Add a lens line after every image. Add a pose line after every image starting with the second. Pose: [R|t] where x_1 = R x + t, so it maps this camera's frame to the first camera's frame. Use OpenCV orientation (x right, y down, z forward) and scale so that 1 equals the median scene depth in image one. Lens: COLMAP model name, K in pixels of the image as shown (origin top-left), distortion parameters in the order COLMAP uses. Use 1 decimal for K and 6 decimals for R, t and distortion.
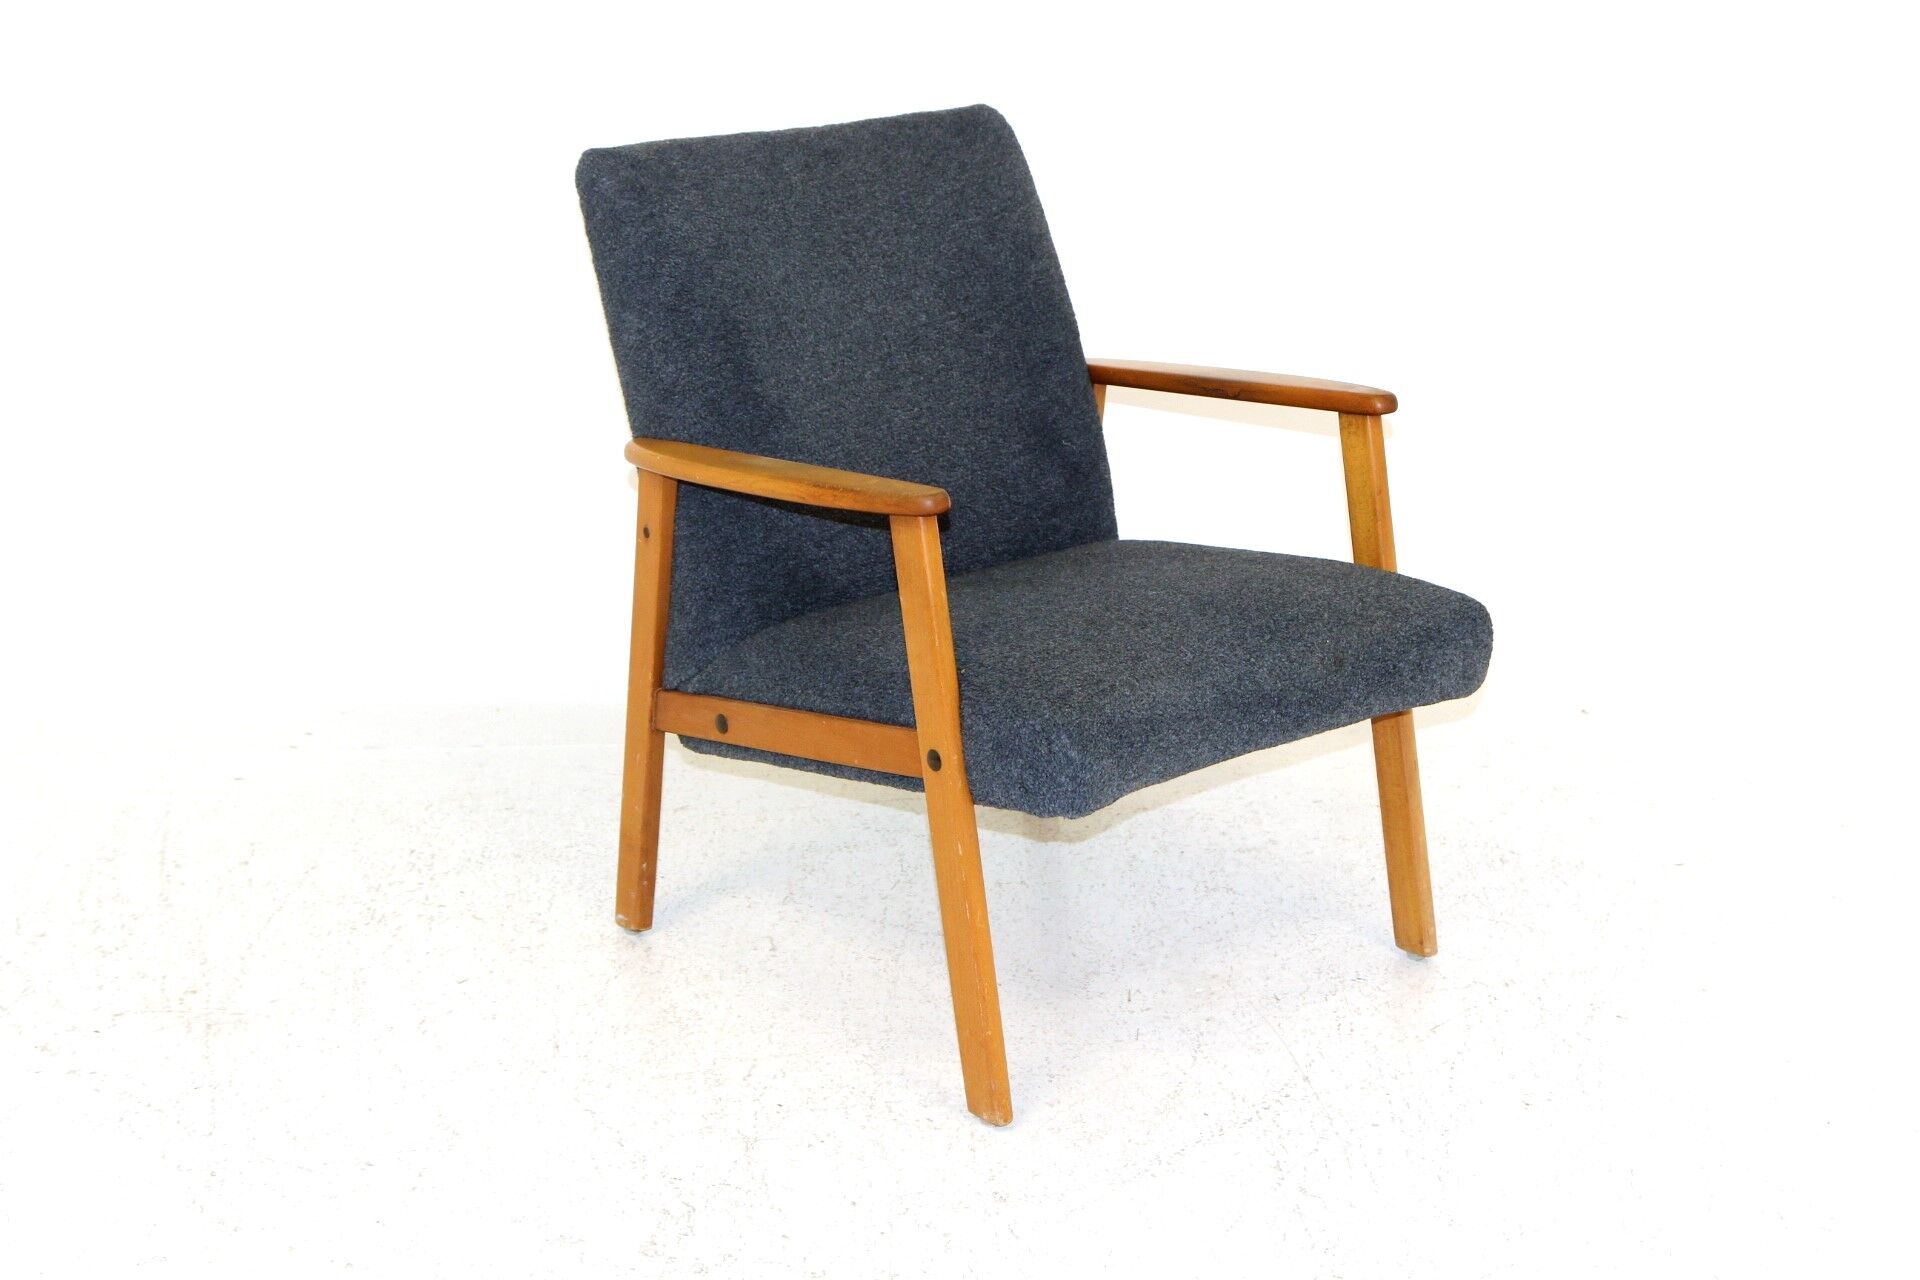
lens RADIAL K [[2917.2, 0, 960.0], [0, 2917.2, 640.0], [0, 0, 1]] dist [0.172252, 0.006429]
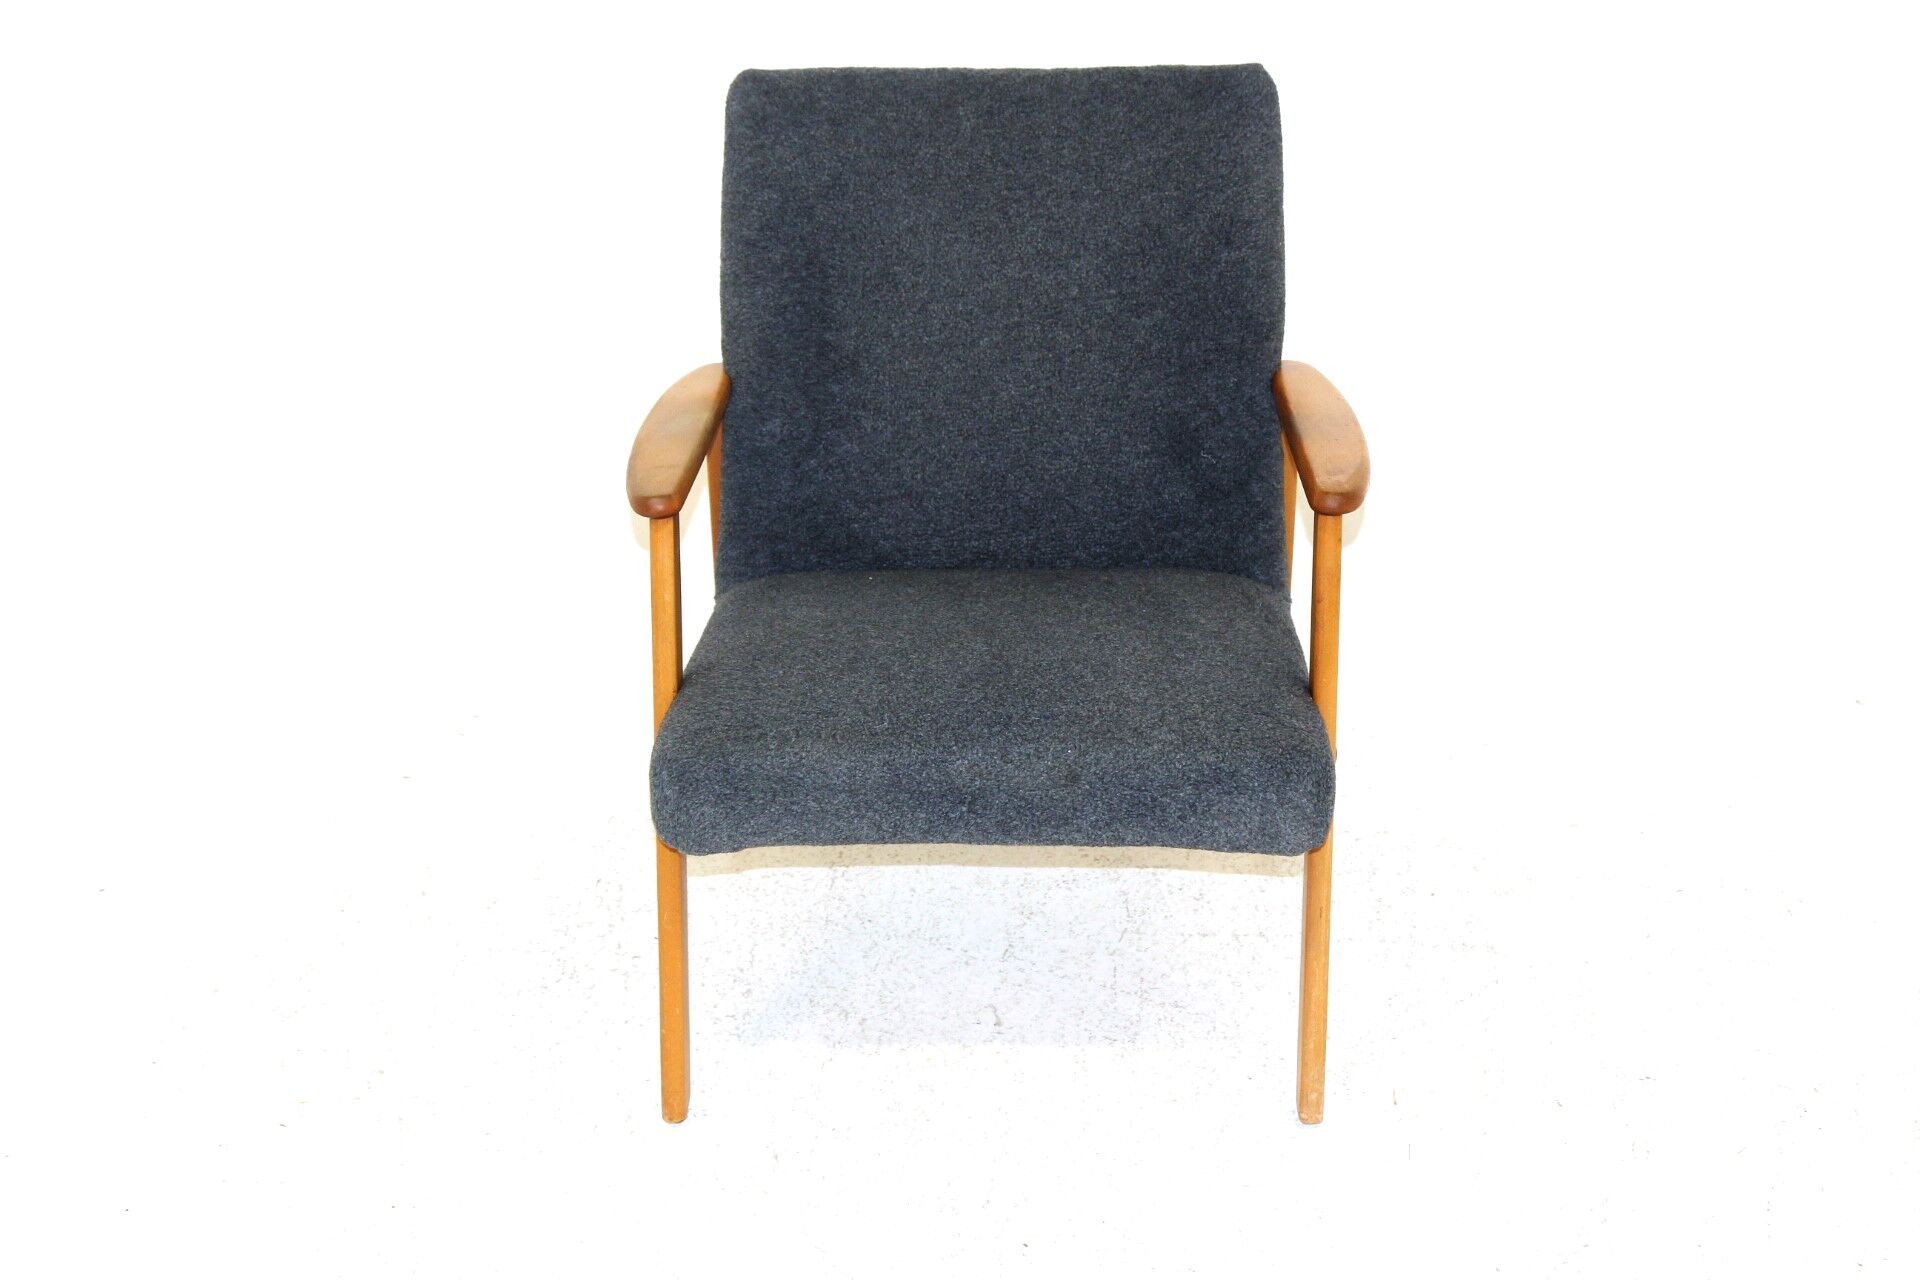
lens RADIAL K [[2917.2, 0, 960.0], [0, 2917.2, 640.0], [0, 0, 1]] dist [0.172252, 0.006429]
pose [[0.752835, 0.262322, -0.603677, 0.558381], [-0.191030, 0.964753, 0.180994, -0.166244], [0.629878, -0.020938, 0.776412, 0.249857]]
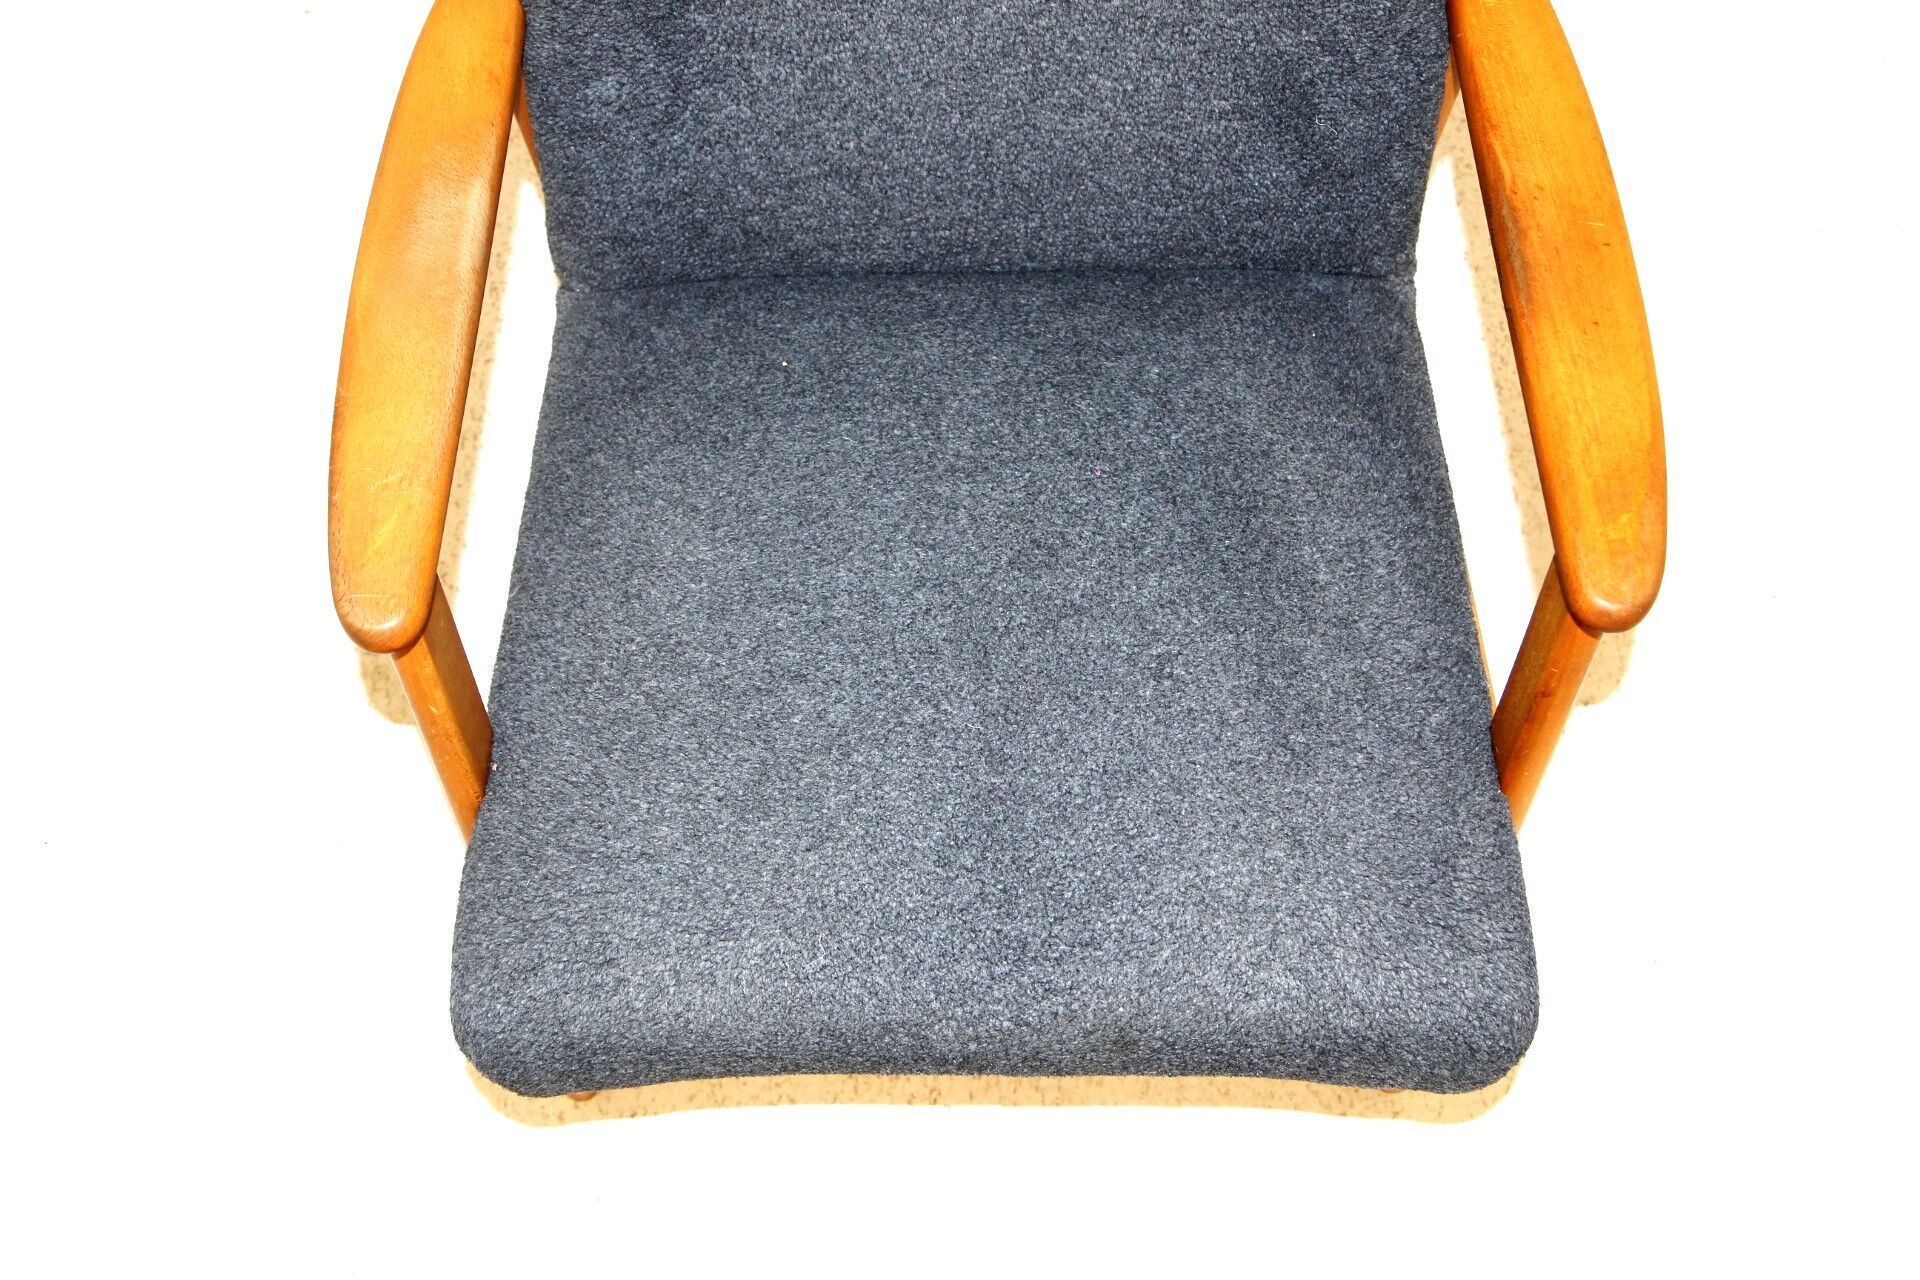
lens RADIAL K [[1913.2, 0, 938.3], [0, 1913.2, 637.9], [0, 0, 1]] dist [-0.000726, 0.001929]
pose [[0.770676, 0.567830, -0.289186, 0.144343], [-0.175486, 0.625393, 0.760321, -0.275840], [0.612587, -0.535213, 0.581622, 0.711230]]
